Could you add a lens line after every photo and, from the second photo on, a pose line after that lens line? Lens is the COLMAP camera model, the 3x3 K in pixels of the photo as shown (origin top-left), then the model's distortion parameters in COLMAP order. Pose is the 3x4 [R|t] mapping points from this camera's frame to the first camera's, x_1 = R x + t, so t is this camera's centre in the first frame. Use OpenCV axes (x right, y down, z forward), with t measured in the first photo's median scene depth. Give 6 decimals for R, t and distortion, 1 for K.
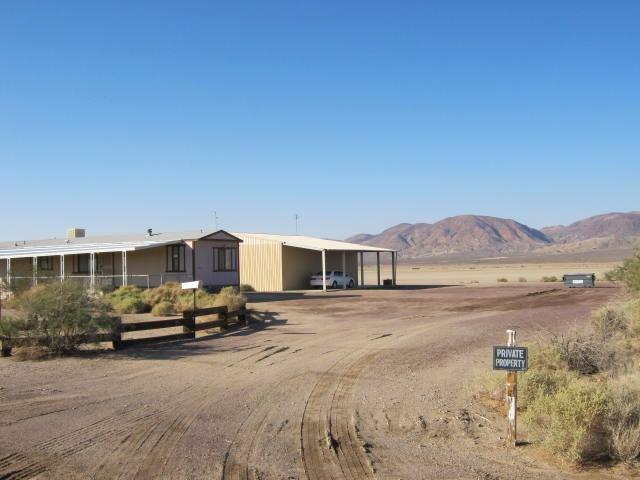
lens RADIAL K [[717.1, 0, 328.8], [0, 717.1, 239.6], [0, 0, 1]] dist [-0.089089, 0.000000]
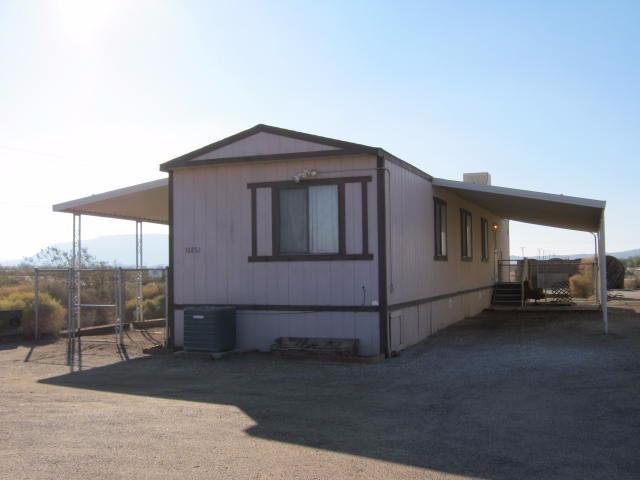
lens RADIAL K [[717.1, 0, 321.1], [0, 717.1, 239.1], [0, 0, 1]] dist [-0.089089, 0.000000]
pose [[0.151215, -0.017972, -0.988337, 0.154111], [0.051804, 0.998605, -0.010233, 0.039672], [0.987143, -0.049652, 0.151935, 0.976786]]
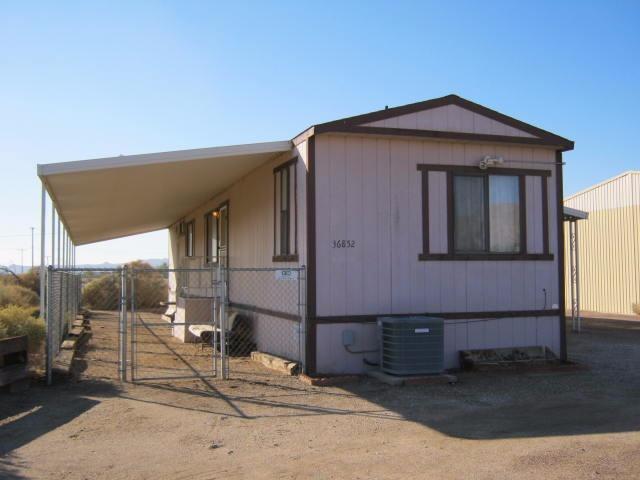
lens RADIAL K [[717.1, 0, 320.7], [0, 717.1, 241.7], [0, 0, 1]] dist [-0.089089, 0.000000]
pose [[0.743475, -0.016500, -0.668561, -0.017234], [0.020339, 0.999791, -0.002057, 0.037941], [0.668455, -0.012068, 0.743655, 0.780845]]
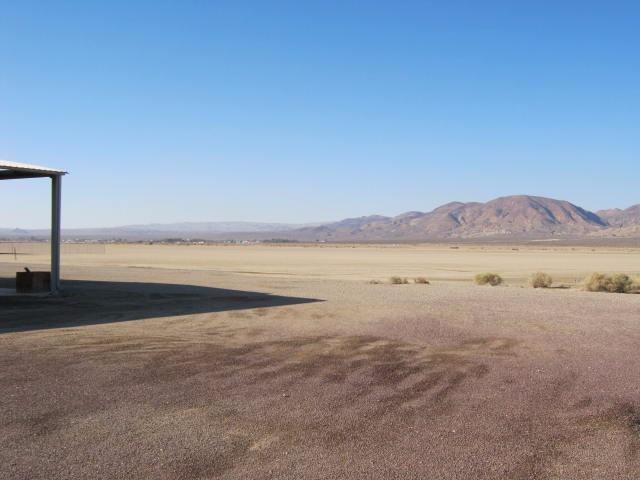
lens RADIAL K [[717.1, 0, 315.1], [0, 717.1, 241.6], [0, 0, 1]] dist [-0.089089, 0.000000]
pose [[0.995680, 0.031516, -0.087338, 0.004079], [-0.028285, 0.998878, 0.037988, 0.000421], [0.088437, -0.035354, 0.995454, 0.013086]]
